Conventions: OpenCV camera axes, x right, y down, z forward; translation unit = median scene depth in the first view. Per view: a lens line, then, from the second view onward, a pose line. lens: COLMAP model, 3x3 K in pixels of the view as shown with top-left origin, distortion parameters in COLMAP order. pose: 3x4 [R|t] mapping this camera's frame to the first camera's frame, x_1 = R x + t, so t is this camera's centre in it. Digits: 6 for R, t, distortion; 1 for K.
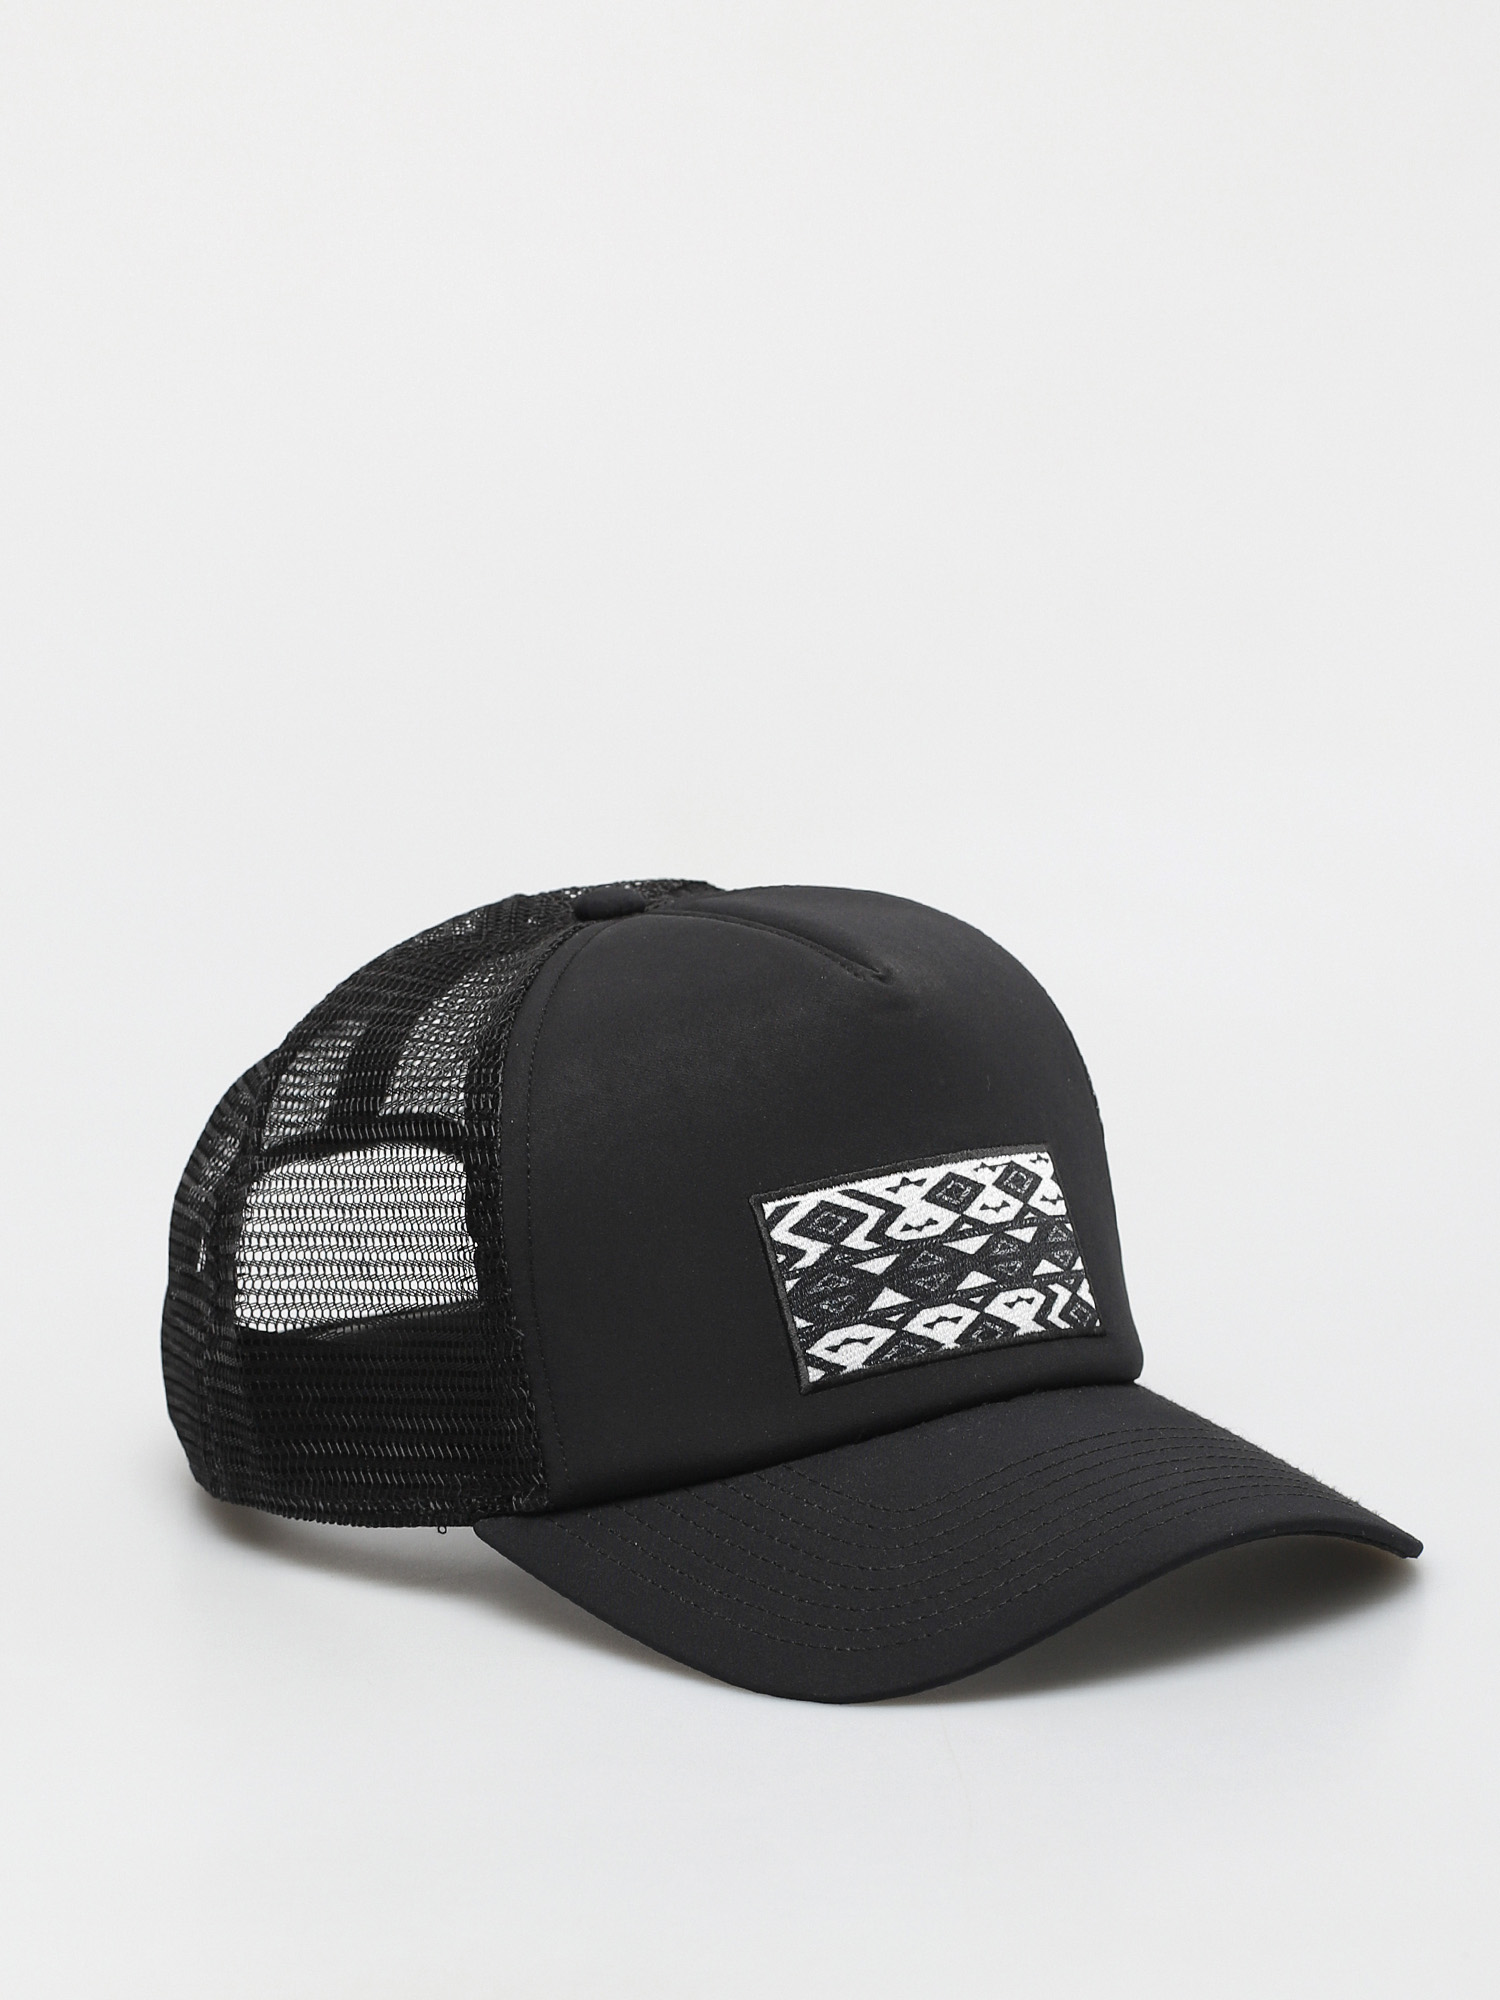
lens RADIAL K [[5679.9, 0, 749.9], [0, 5679.9, 1000.0], [0, 0, 1]] dist [0.179576, 0.000000]
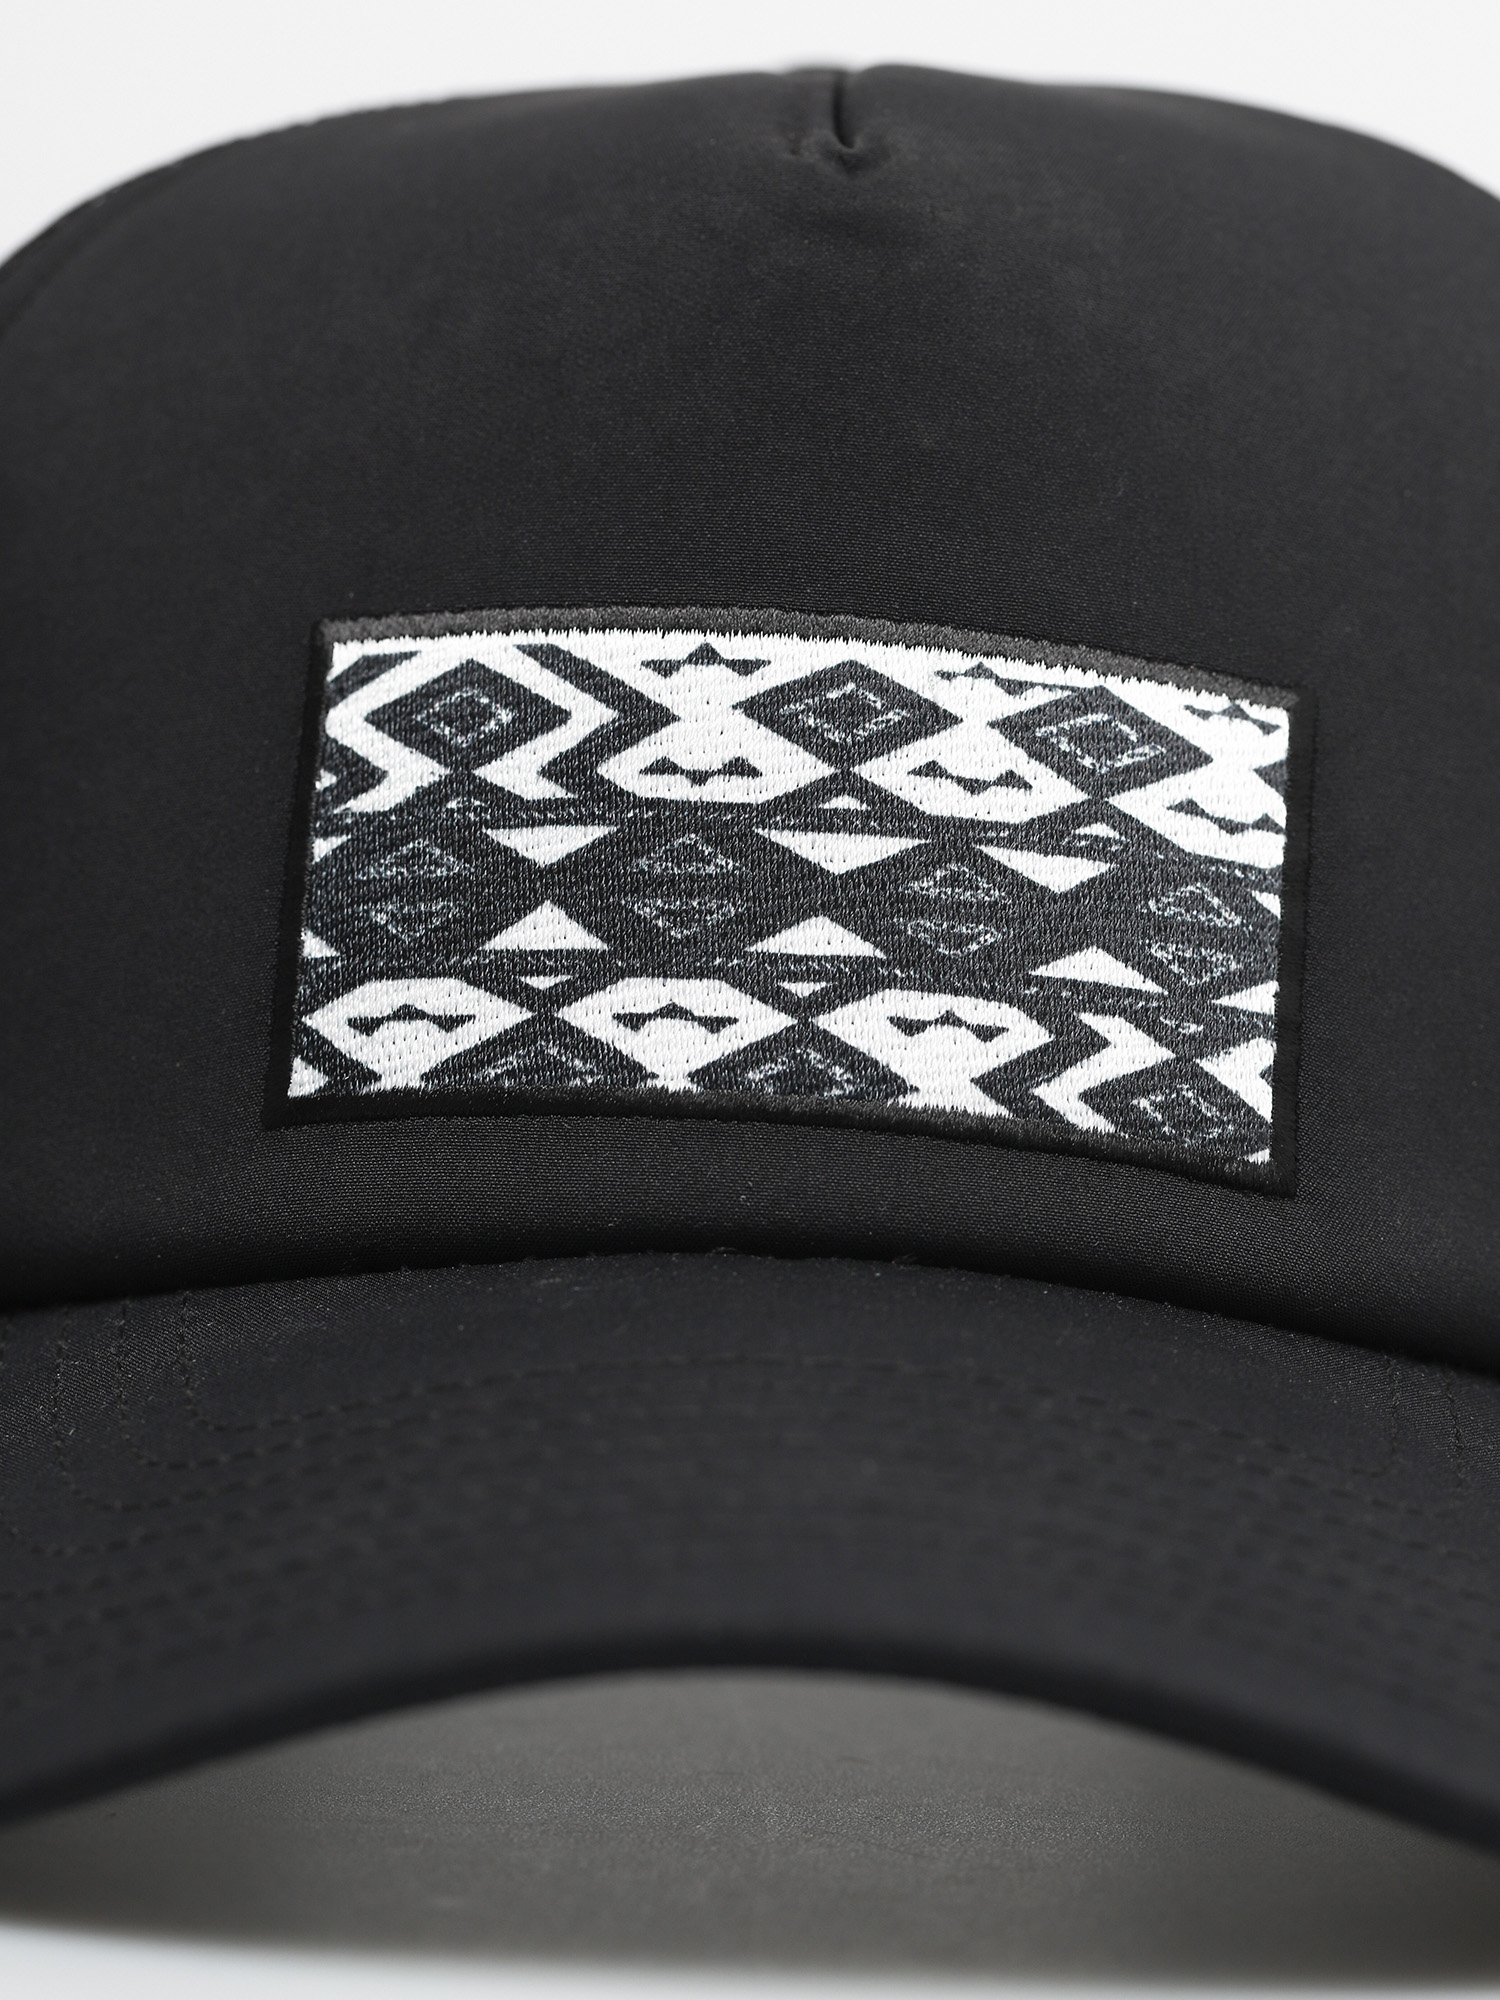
lens RADIAL K [[5679.9, 0, 750.6], [0, 5679.9, 999.9], [0, 0, 1]] dist [0.179576, 0.000000]
pose [[0.829632, 0.165972, -0.533071, 0.239046], [-0.186476, 0.982335, 0.015632, 0.048406], [0.526249, 0.086436, 0.845926, 0.682016]]
